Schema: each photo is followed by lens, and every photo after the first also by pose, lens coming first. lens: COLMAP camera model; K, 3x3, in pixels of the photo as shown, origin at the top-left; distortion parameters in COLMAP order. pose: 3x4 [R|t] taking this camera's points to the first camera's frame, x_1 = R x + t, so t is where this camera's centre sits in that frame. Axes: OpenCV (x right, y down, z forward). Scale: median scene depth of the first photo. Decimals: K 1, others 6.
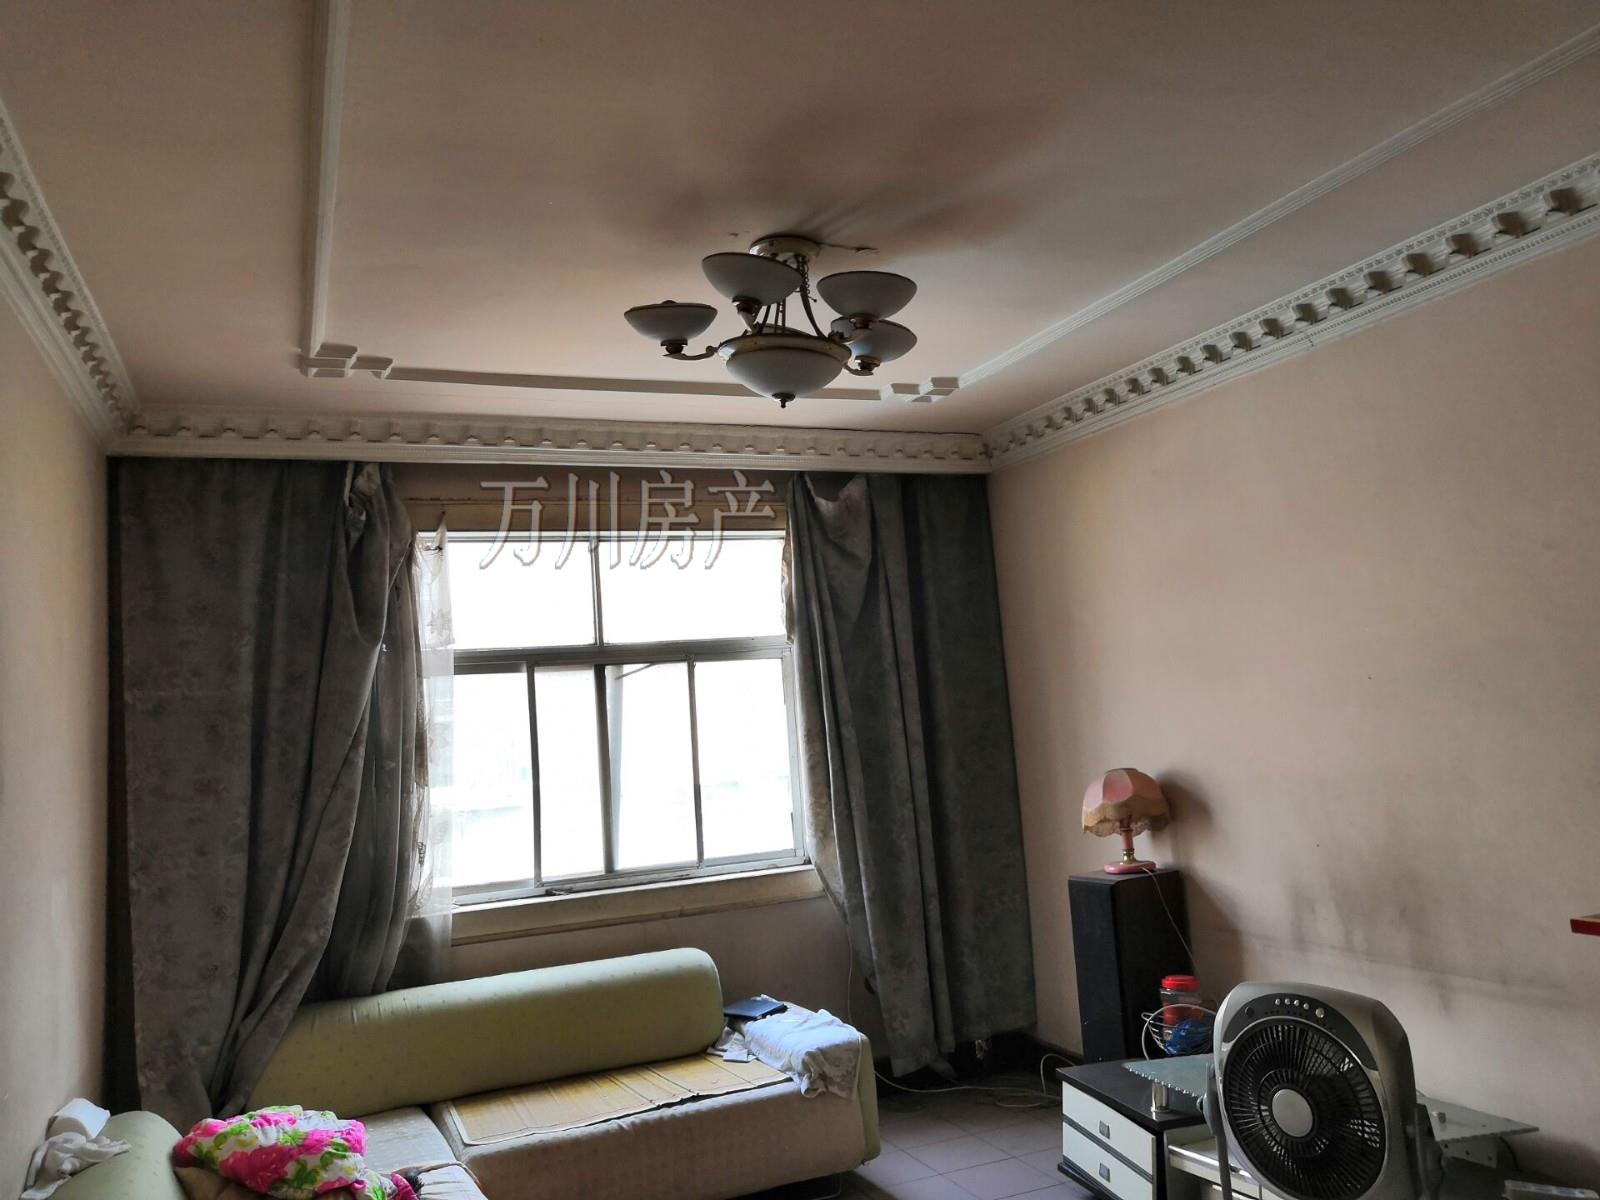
lens RADIAL K [[1273.0, 0, 800.0], [0, 1273.0, 600.0], [0, 0, 1]] dist [-0.043090, 0.091739]
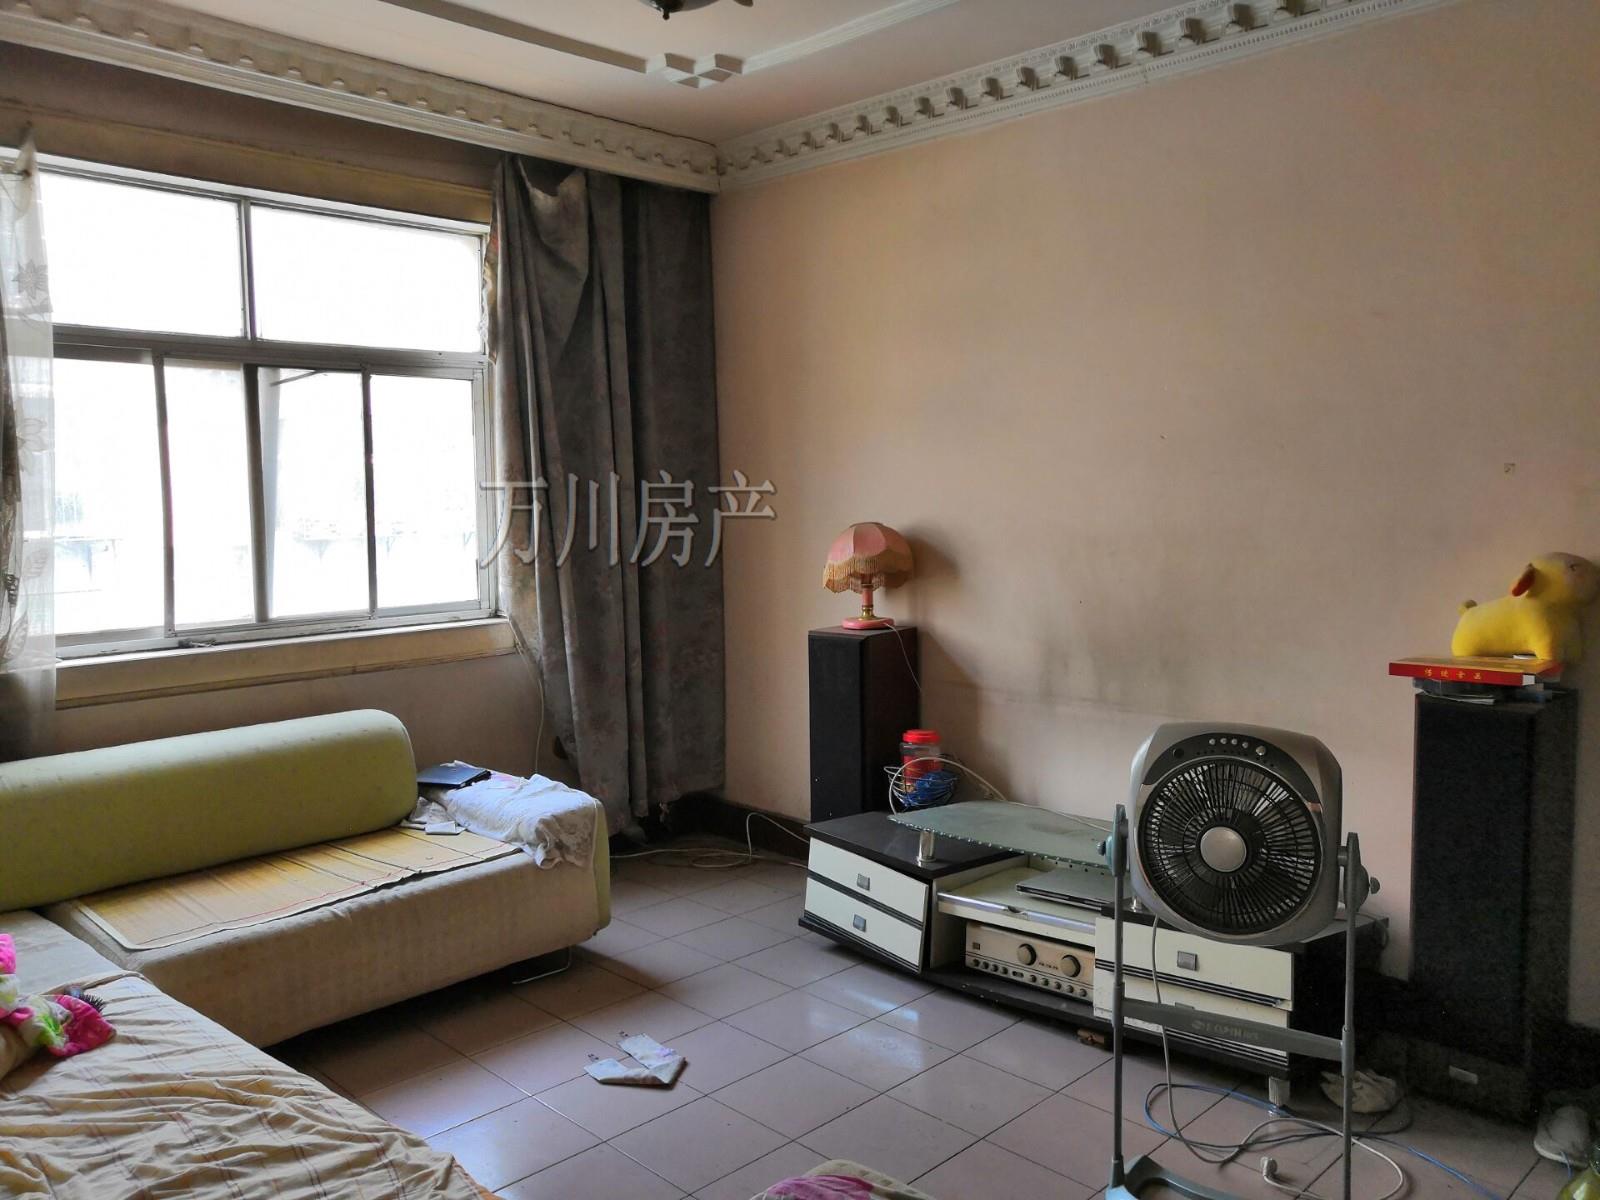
lens RADIAL K [[1248.4, 0, 810.2], [0, 1248.4, 612.9], [0, 0, 1]] dist [-0.048820, 0.066154]
pose [[0.919831, 0.021439, 0.391728, -0.147924], [-0.090796, 0.983030, 0.159402, 0.052725], [-0.381663, -0.182190, 0.906168, 0.149670]]
